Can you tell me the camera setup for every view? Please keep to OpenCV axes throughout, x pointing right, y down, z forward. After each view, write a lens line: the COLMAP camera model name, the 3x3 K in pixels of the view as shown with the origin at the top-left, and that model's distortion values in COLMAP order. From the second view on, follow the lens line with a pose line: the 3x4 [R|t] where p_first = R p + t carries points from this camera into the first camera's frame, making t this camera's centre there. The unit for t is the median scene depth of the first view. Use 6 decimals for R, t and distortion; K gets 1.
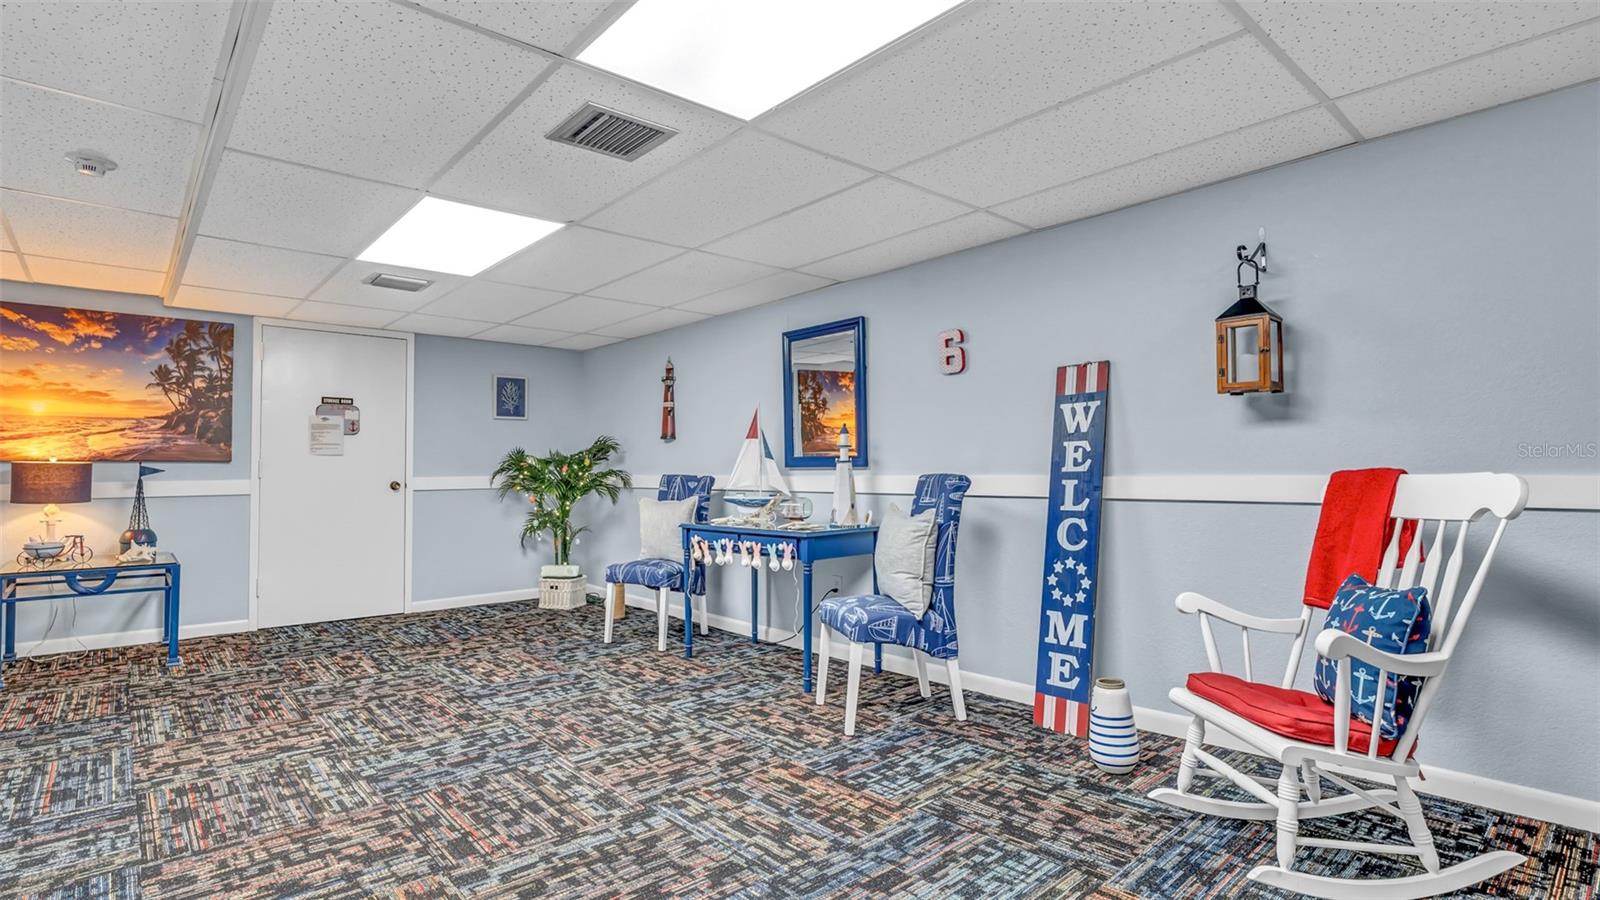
lens RADIAL K [[776.5, 0, 803.4], [0, 776.5, 451.9], [0, 0, 1]] dist [-0.001544, 0.000183]
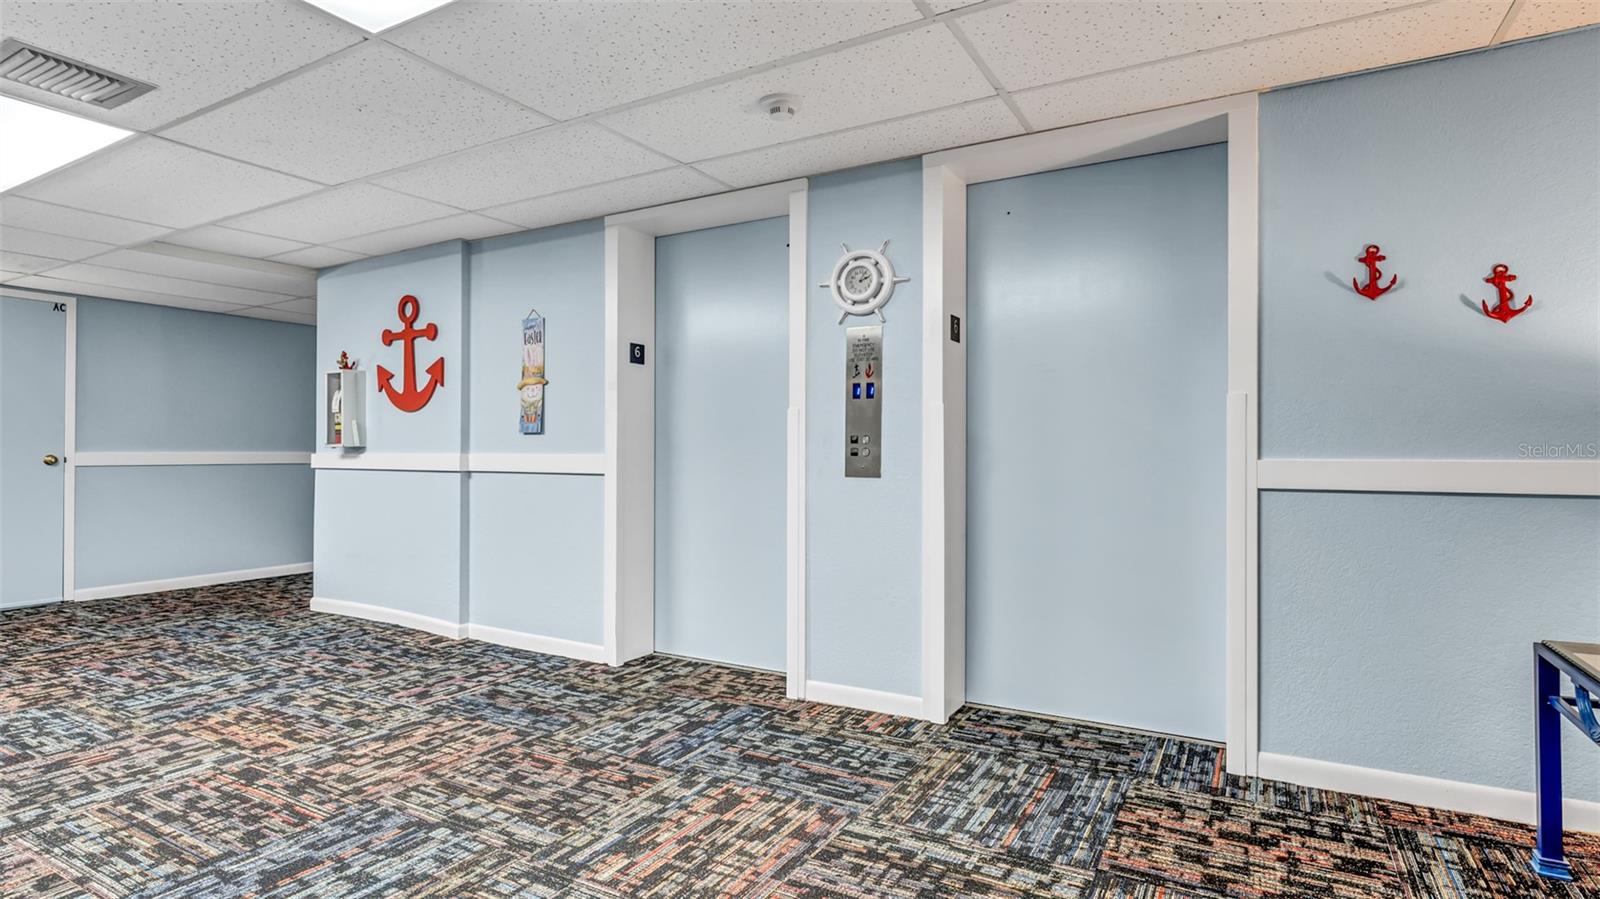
lens RADIAL K [[776.5, 0, 798.7], [0, 776.5, 447.4], [0, 0, 1]] dist [-0.001544, 0.000183]
pose [[-0.942236, 0.005072, -0.334911, -0.721615], [0.014875, 0.999533, -0.026710, 0.083485], [0.334619, -0.030149, -0.941871, 2.059748]]
